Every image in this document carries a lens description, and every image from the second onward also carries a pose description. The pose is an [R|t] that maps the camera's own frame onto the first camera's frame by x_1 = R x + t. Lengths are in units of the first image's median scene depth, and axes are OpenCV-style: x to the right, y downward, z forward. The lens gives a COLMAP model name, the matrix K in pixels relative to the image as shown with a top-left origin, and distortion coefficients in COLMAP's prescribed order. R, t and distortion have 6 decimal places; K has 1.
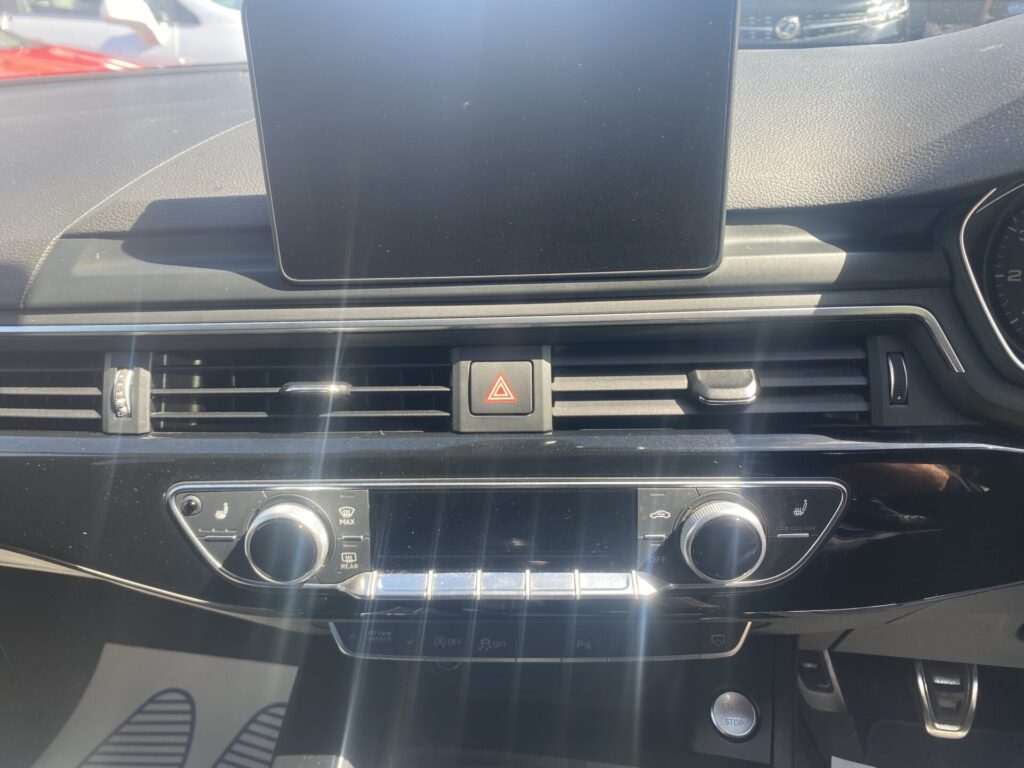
lens RADIAL K [[1104.9, 0, 512.0], [0, 1104.9, 384.0], [0, 0, 1]] dist [-0.005988, -0.005689]
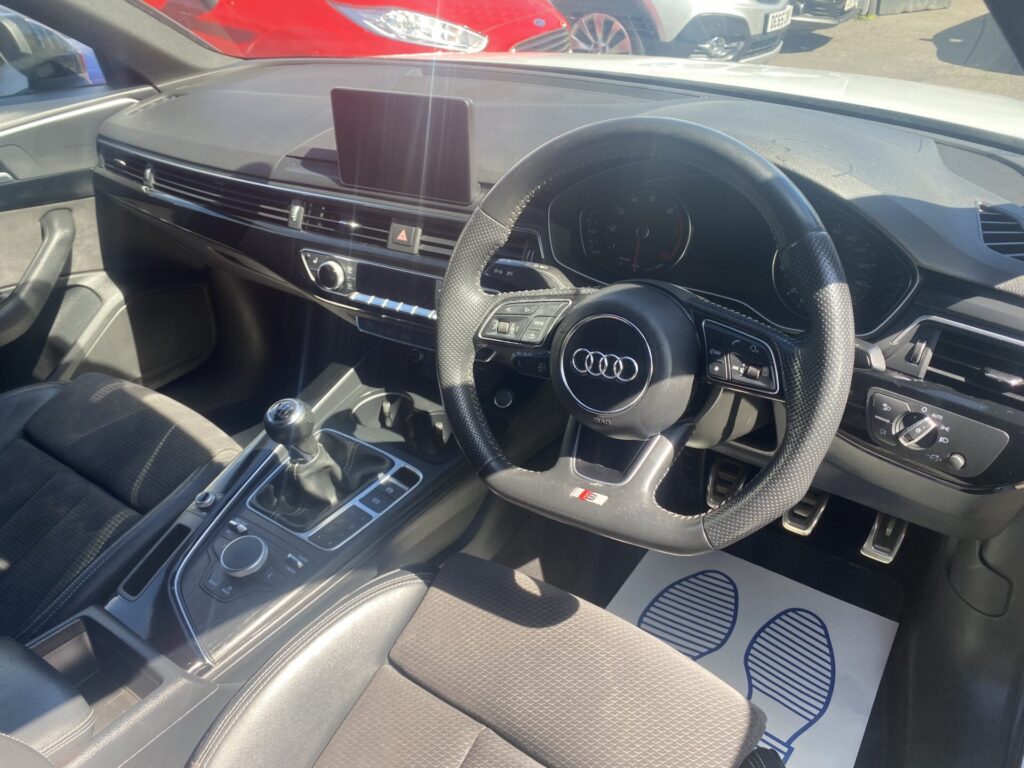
lens RADIAL K [[665.0, 0, 512.0], [0, 665.0, 384.0], [0, 0, 1]] dist [0.004400, 0.001783]
pose [[0.910637, 0.254219, -0.325751, 0.867820], [-0.203725, 0.962092, 0.181313, 0.004731], [0.359496, -0.098747, 0.927907, -0.477972]]
